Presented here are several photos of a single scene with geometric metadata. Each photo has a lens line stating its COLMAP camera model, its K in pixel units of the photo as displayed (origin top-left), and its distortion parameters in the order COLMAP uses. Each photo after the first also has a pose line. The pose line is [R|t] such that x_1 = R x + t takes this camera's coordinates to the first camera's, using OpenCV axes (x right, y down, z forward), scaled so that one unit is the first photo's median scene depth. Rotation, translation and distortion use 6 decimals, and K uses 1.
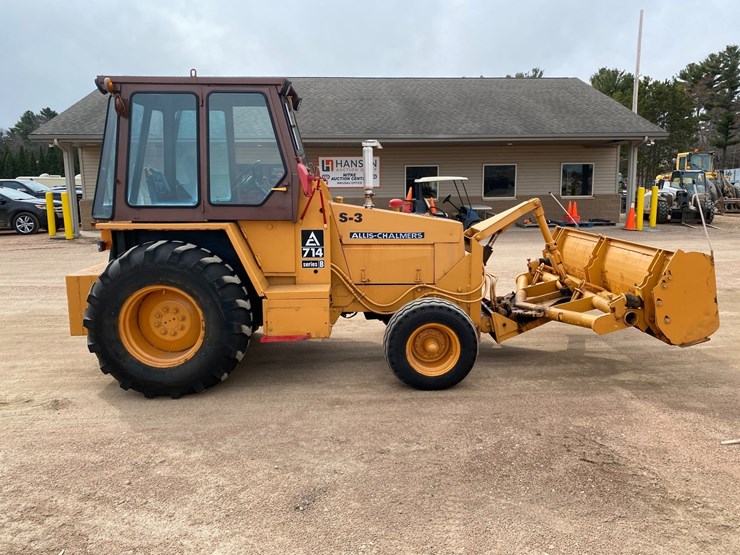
lens RADIAL K [[555.7, 0, 368.3], [0, 555.7, 285.6], [0, 0, 1]] dist [0.055360, -0.061233]
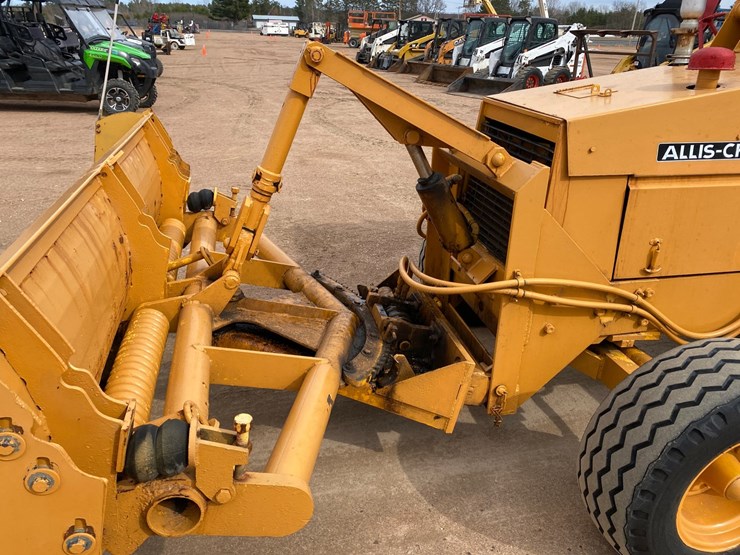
lens RADIAL K [[555.7, 0, 368.3], [0, 555.7, 285.6], [0, 0, 1]] dist [0.055360, -0.061233]
pose [[-0.982938, 0.060788, -0.173600, 0.368249], [-0.048533, 0.824649, 0.563558, -0.249890], [0.177417, 0.562369, -0.807629, 1.503844]]
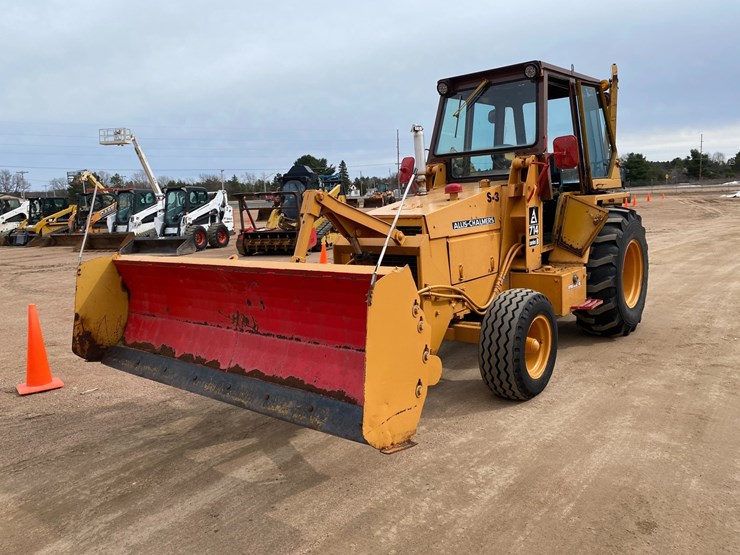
lens RADIAL K [[552.7, 0, 370.2], [0, 552.7, 273.7], [0, 0, 1]] dist [0.066975, -0.090186]
pose [[-0.658529, 0.143352, -0.738775, 0.835483], [-0.079485, 0.962950, 0.257702, -0.259440], [0.748346, 0.228426, -0.622736, 1.637728]]
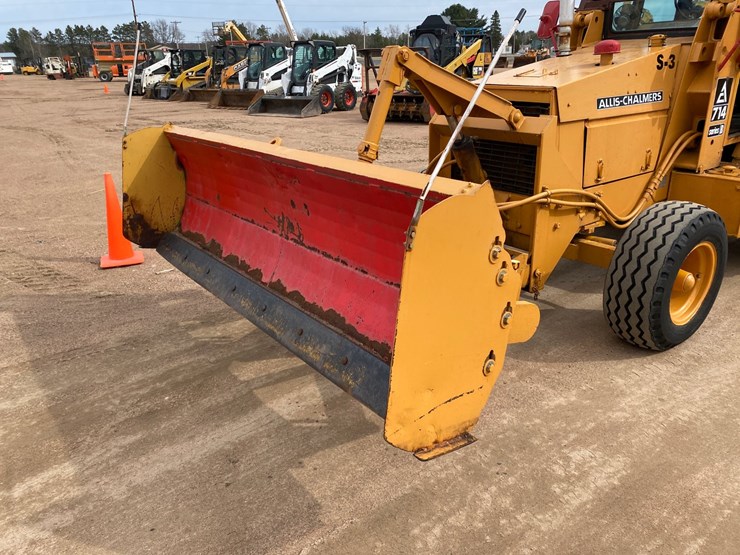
lens RADIAL K [[556.6, 0, 378.2], [0, 556.6, 285.1], [0, 0, 1]] dist [0.027369, -0.028892]
pose [[-0.816246, 0.244073, -0.523613, 0.676196], [-0.068920, 0.858755, 0.507731, -0.245103], [0.573579, 0.450520, -0.684133, 1.556532]]
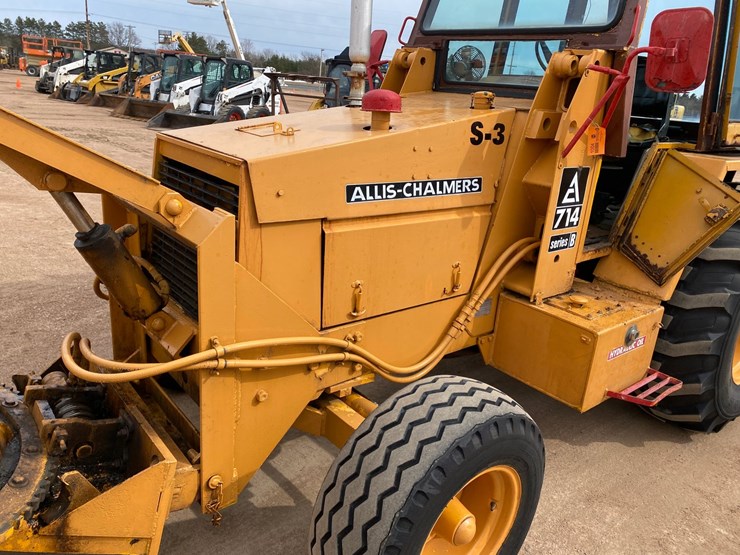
lens RADIAL K [[557.0, 0, 366.9], [0, 557.0, 273.7], [0, 0, 1]] dist [0.036948, -0.042864]
pose [[-0.783043, 0.139184, -0.606194, 0.320723], [-0.184405, 0.878863, 0.439993, -0.235816], [0.594002, 0.456319, -0.662522, 1.453182]]
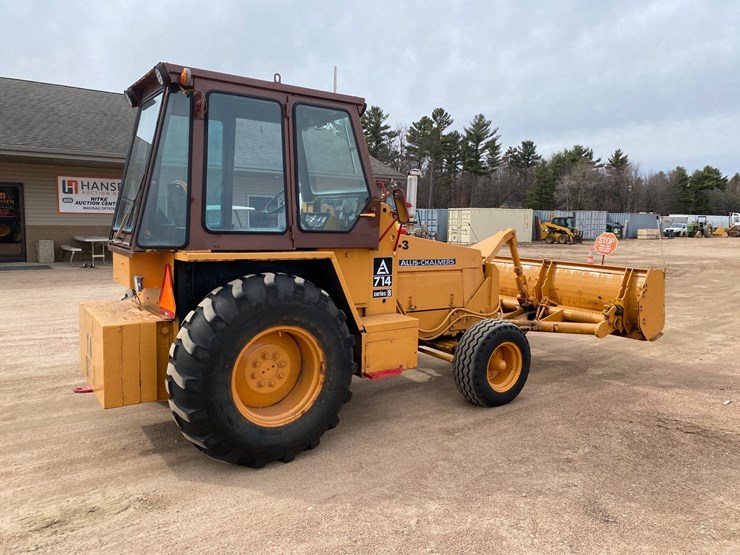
lens RADIAL K [[564.2, 0, 369.9], [0, 564.2, 290.1], [0, 0, 1]] dist [0.057439, -0.070102]
pose [[0.840301, -0.044978, 0.540250, -0.641091], [0.071989, 0.996985, -0.028969, -0.017835], [-0.537318, 0.063235, 0.841006, 0.197420]]
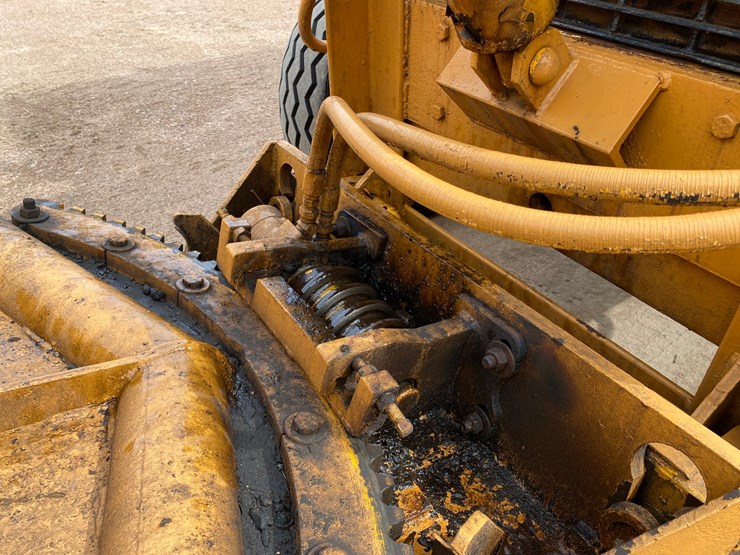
lens RADIAL K [[563.7, 0, 374.1], [0, 563.7, 279.3], [0, 0, 1]] dist [0.034491, -0.041166]
pose [[-0.833113, 0.348750, -0.429298, 0.317978], [-0.082773, 0.688808, 0.720203, -0.074719], [0.546875, 0.635545, -0.544987, 1.221645]]
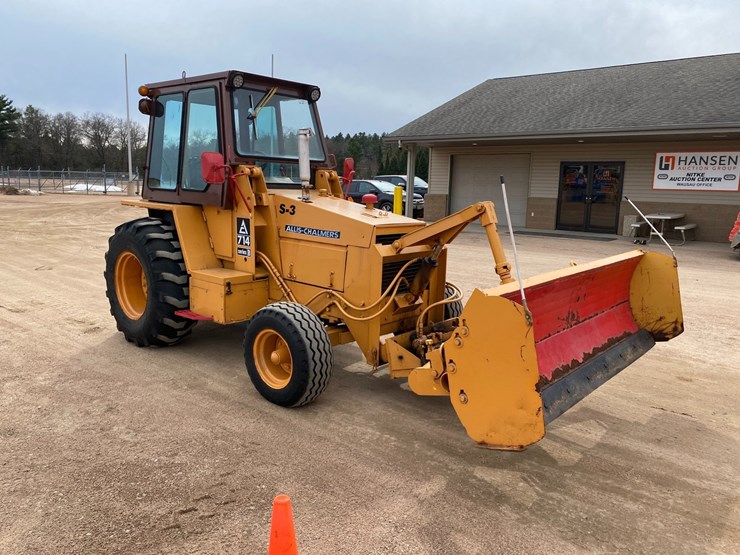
lens RADIAL K [[555.7, 0, 368.3], [0, 555.7, 285.6], [0, 0, 1]] dist [0.055360, -0.061233]
pose [[0.721908, 0.154009, -0.674634, 0.766190], [-0.154212, 0.986207, 0.060118, -0.074411], [0.674587, 0.060637, 0.735700, 0.406147]]
